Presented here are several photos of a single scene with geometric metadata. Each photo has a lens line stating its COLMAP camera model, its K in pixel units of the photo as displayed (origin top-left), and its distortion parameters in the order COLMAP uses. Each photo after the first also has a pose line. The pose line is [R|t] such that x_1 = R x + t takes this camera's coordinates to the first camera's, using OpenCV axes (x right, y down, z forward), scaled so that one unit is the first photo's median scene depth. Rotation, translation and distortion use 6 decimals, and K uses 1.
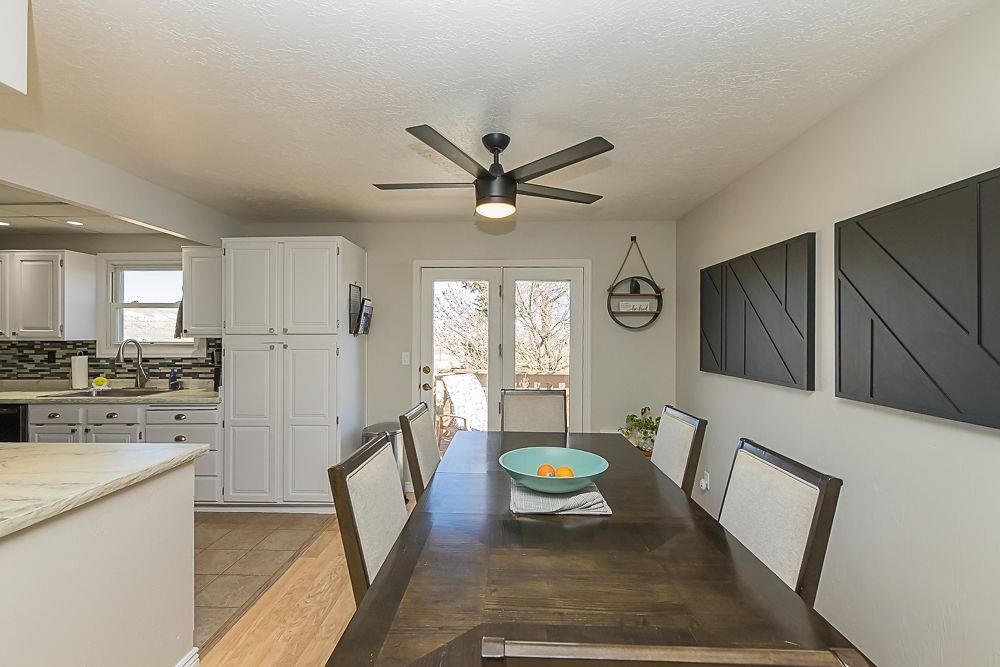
lens RADIAL K [[444.8, 0, 492.0], [0, 444.8, 333.0], [0, 0, 1]] dist [0.001943, 0.000854]
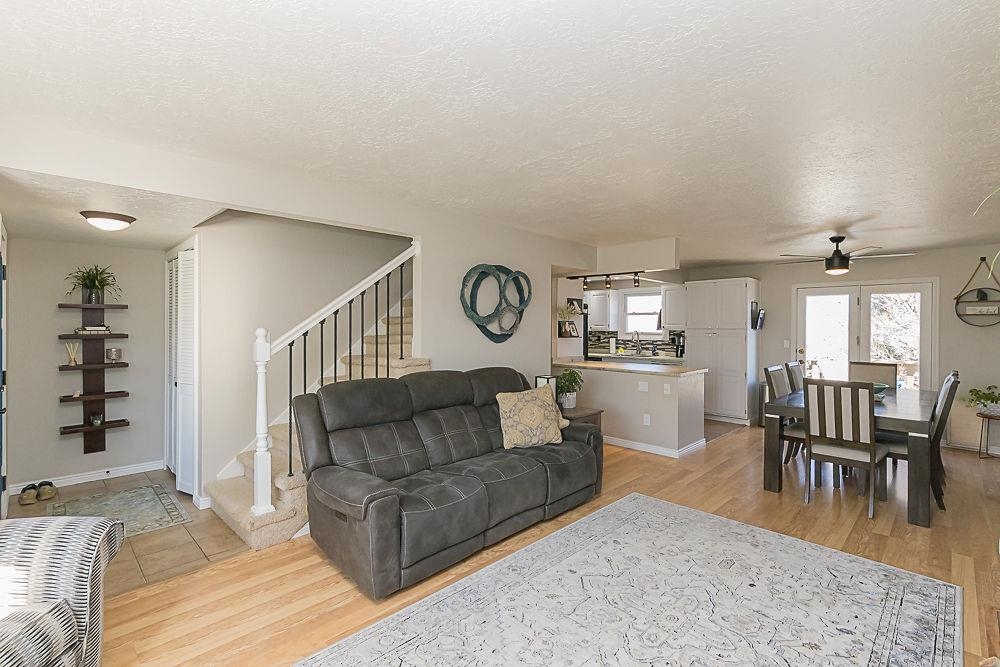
lens RADIAL K [[444.8, 0, 523.6], [0, 444.8, 325.7], [0, 0, 1]] dist [0.001943, 0.000854]
pose [[0.750647, 0.002399, -0.660699, 0.163234], [0.002852, 0.999972, 0.006871, -0.024165], [0.660697, -0.007042, 0.750619, -0.878615]]
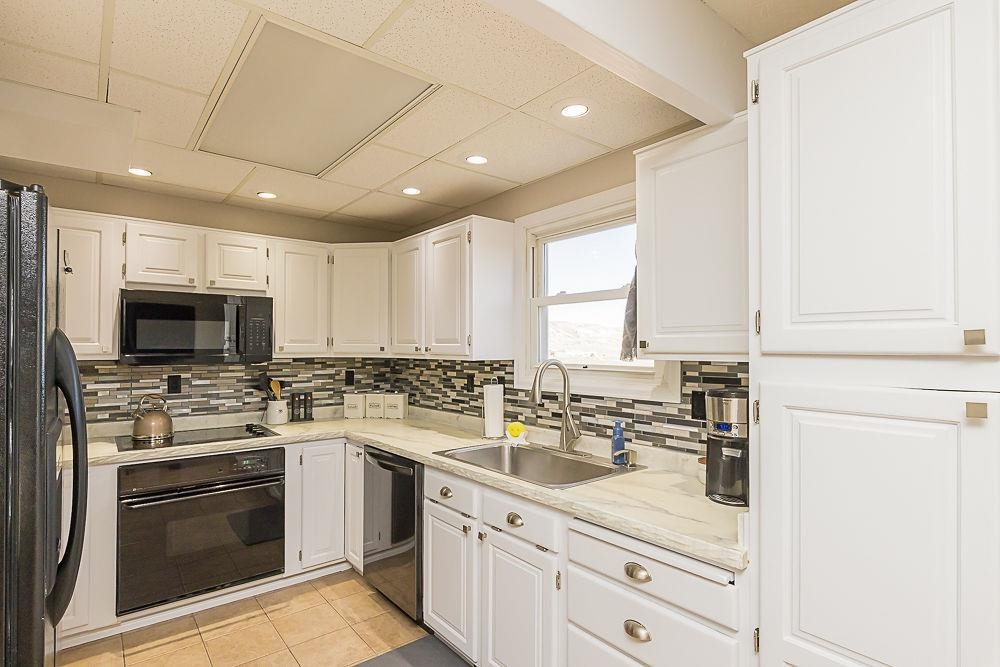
lens RADIAL K [[497.3, 0, 500.0], [0, 497.3, 342.2], [0, 0, 1]] dist [0.002924, -0.000258]
pose [[0.661532, -0.008202, -0.749872, -0.391384], [0.001677, 0.999954, -0.009458, -0.001789], [0.749915, 0.004999, 0.661516, 0.540090]]
